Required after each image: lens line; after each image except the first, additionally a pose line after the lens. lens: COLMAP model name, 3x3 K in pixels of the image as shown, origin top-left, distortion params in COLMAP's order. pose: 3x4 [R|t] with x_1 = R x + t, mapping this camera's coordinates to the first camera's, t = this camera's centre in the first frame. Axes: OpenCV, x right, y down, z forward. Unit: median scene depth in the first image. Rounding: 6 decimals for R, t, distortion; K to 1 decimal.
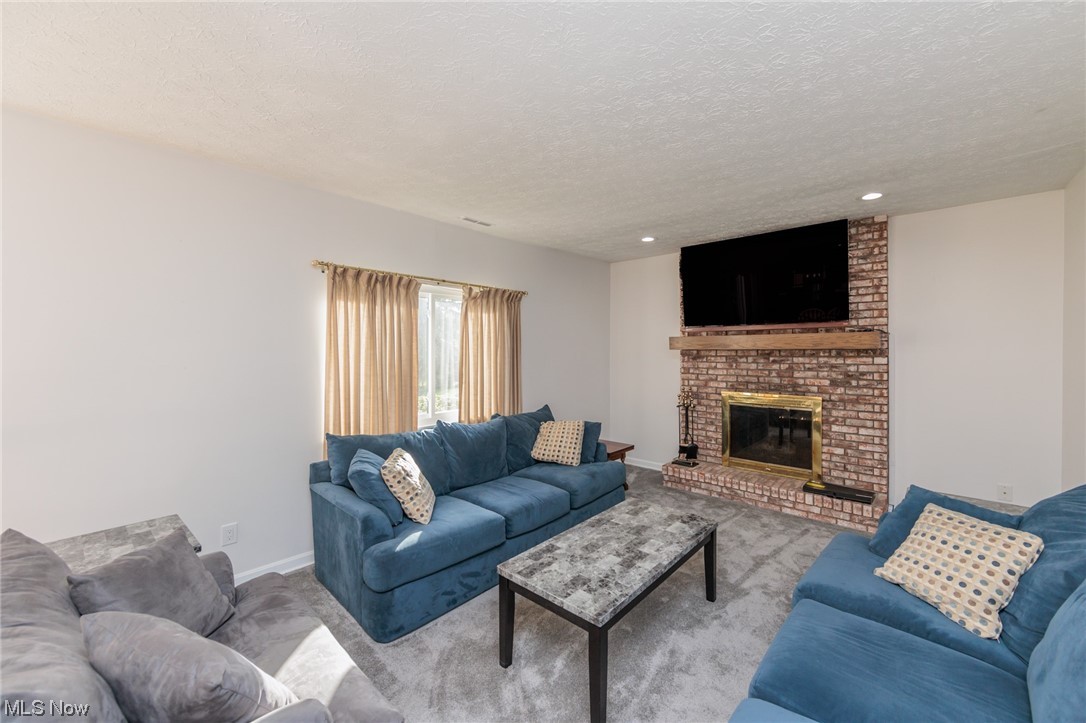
lens RADIAL K [[431.5, 0, 541.8], [0, 431.5, 352.2], [0, 0, 1]] dist [-0.002300, -0.000075]
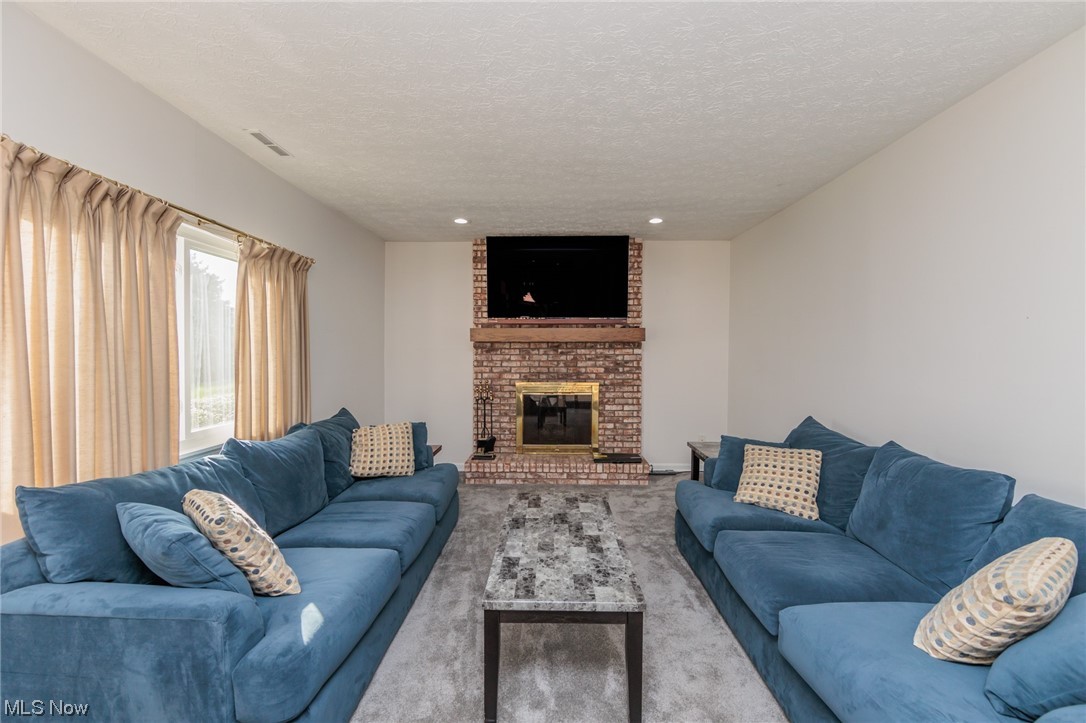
lens RADIAL K [[448.8, 0, 543.0], [0, 448.8, 361.5], [0, 0, 1]] dist [-0.002057, -0.000085]
pose [[0.747364, -0.008482, 0.664360, -0.299179], [-0.000631, 0.999909, 0.013477, 0.030575], [-0.664414, -0.010492, 0.747291, 0.179695]]
